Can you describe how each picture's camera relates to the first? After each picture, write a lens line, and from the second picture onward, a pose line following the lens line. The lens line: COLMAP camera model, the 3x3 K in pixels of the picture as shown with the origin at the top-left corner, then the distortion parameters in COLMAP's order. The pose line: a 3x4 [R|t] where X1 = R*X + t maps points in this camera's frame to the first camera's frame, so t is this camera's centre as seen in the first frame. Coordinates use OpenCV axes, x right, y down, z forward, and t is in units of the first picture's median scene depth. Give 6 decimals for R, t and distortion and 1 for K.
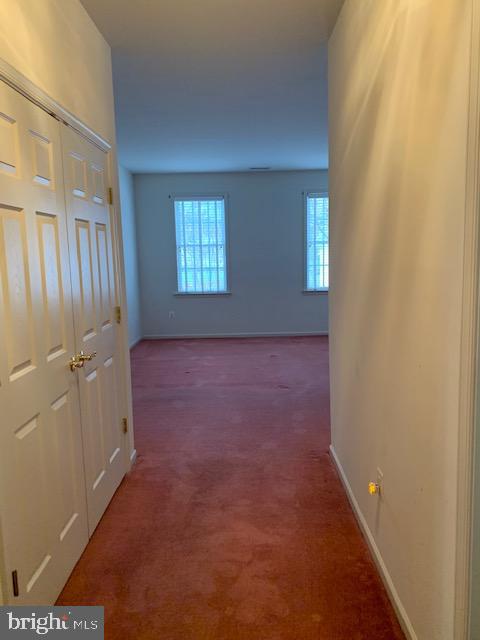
lens RADIAL K [[492.5, 0, 243.7], [0, 492.5, 318.2], [0, 0, 1]] dist [0.036439, -0.038312]
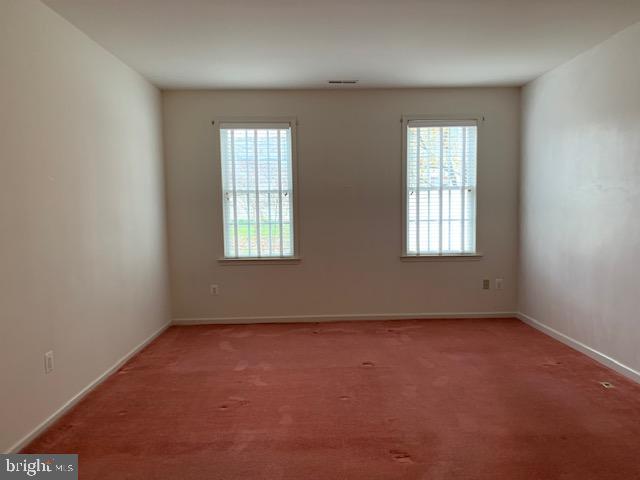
lens RADIAL K [[492.5, 0, 321.3], [0, 492.5, 241.8], [0, 0, 1]] dist [0.036439, -0.038312]
pose [[0.999612, 0.006159, 0.027146, -0.014419], [-0.004218, 0.997470, -0.070966, -0.026910], [-0.027515, 0.070824, 0.997109, 0.302841]]
